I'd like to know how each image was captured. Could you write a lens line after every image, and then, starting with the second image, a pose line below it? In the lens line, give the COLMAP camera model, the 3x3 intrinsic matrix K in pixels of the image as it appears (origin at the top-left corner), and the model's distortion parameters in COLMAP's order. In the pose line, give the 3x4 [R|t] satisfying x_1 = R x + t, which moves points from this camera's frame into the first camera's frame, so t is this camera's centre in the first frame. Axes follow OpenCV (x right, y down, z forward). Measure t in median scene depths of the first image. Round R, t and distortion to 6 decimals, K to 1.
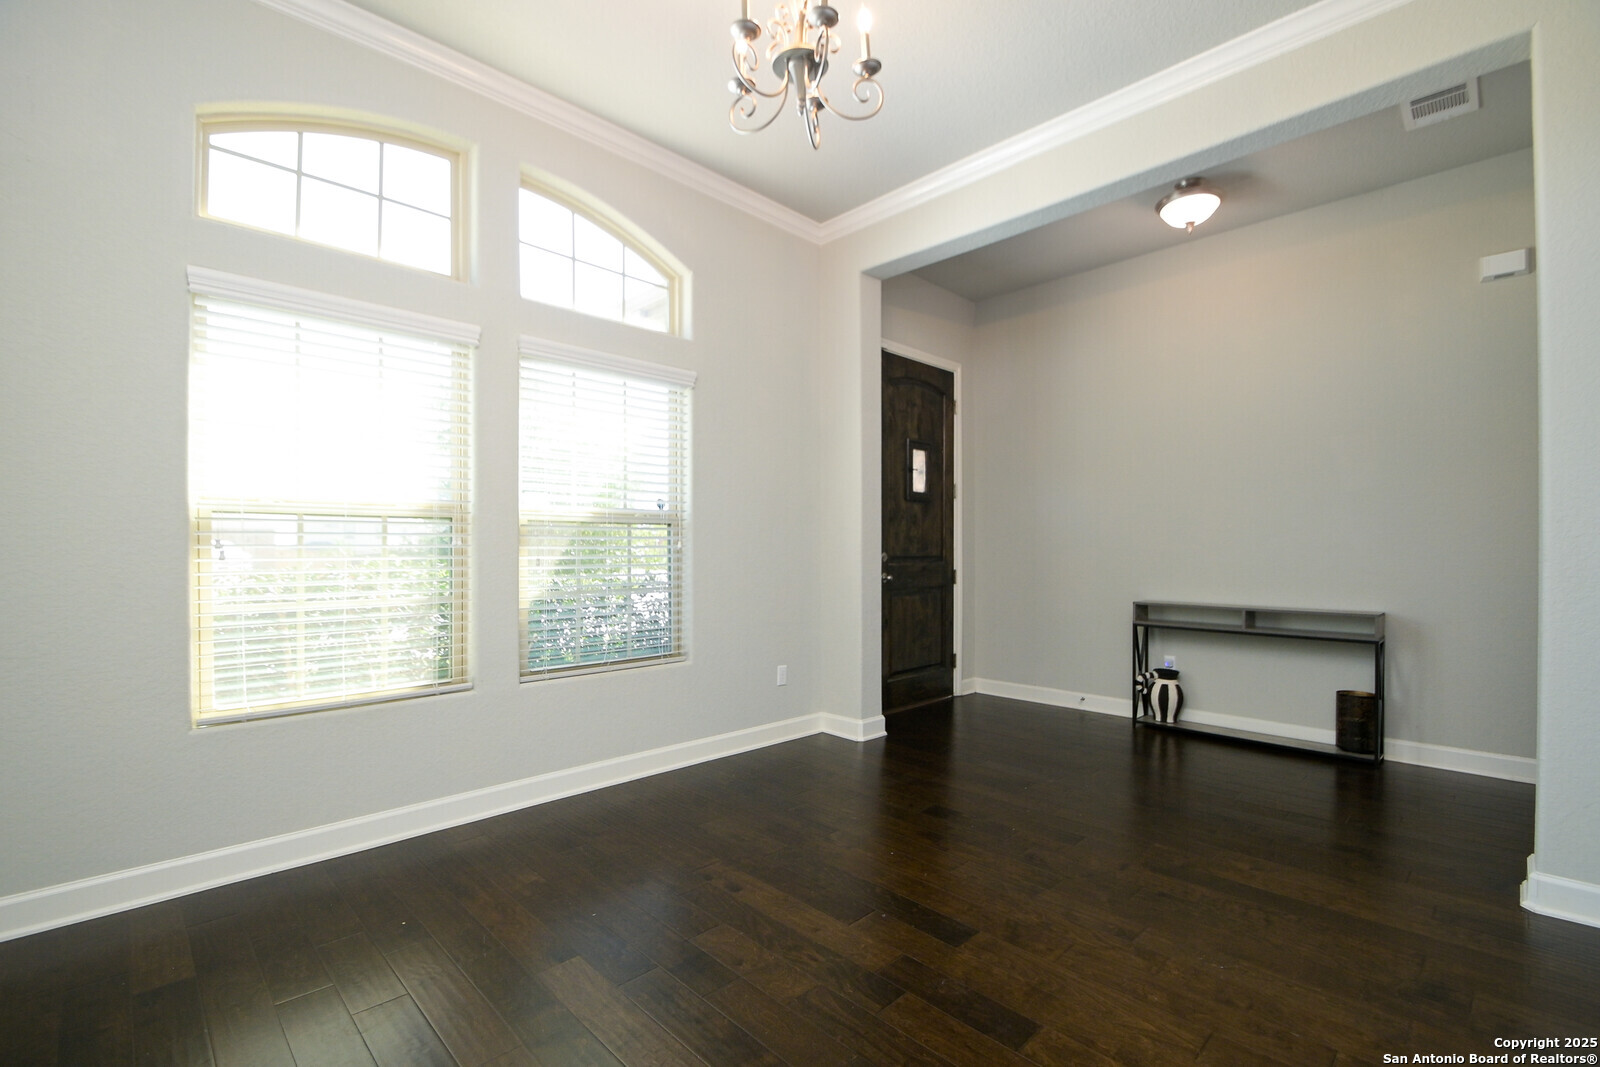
lens RADIAL K [[707.3, 0, 796.0], [0, 707.3, 544.0], [0, 0, 1]] dist [0.041274, -0.022742]
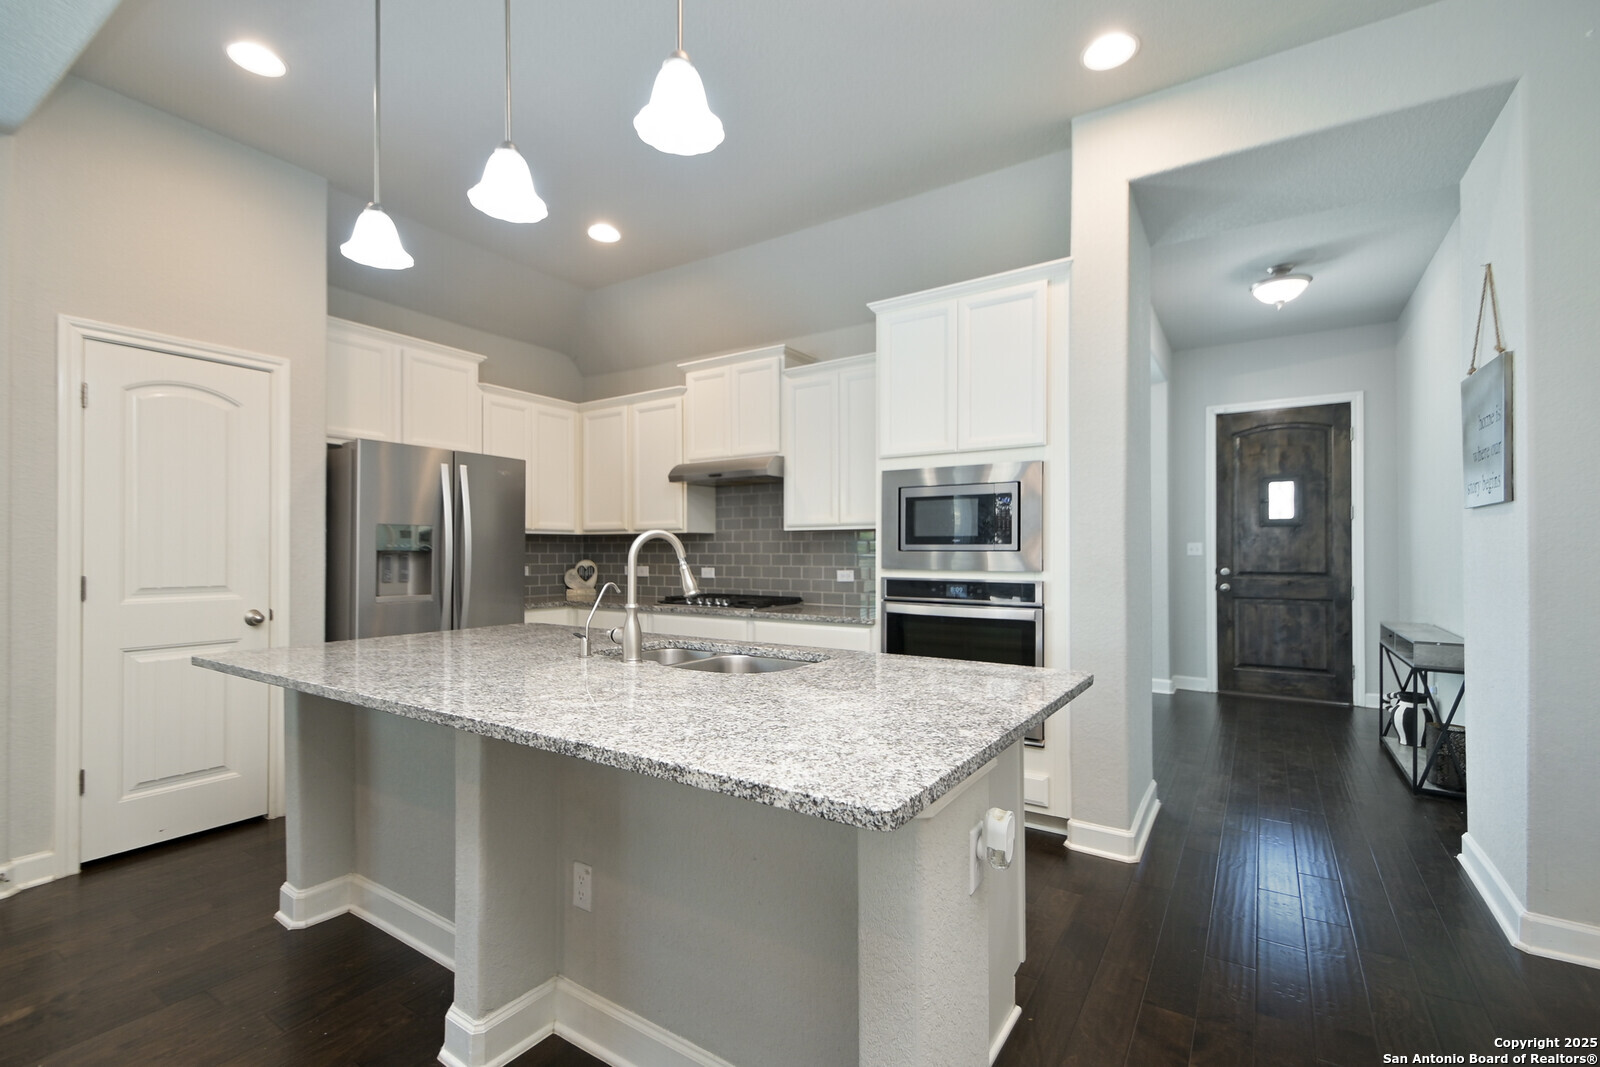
lens RADIAL K [[688.6, 0, 799.1], [0, 688.6, 549.2], [0, 0, 1]] dist [0.033529, -0.011473]
pose [[0.216000, -0.001437, -0.976392, 1.137365], [-0.000603, 0.999999, -0.001605, -0.018956], [0.976393, 0.000935, 0.215999, -0.039822]]
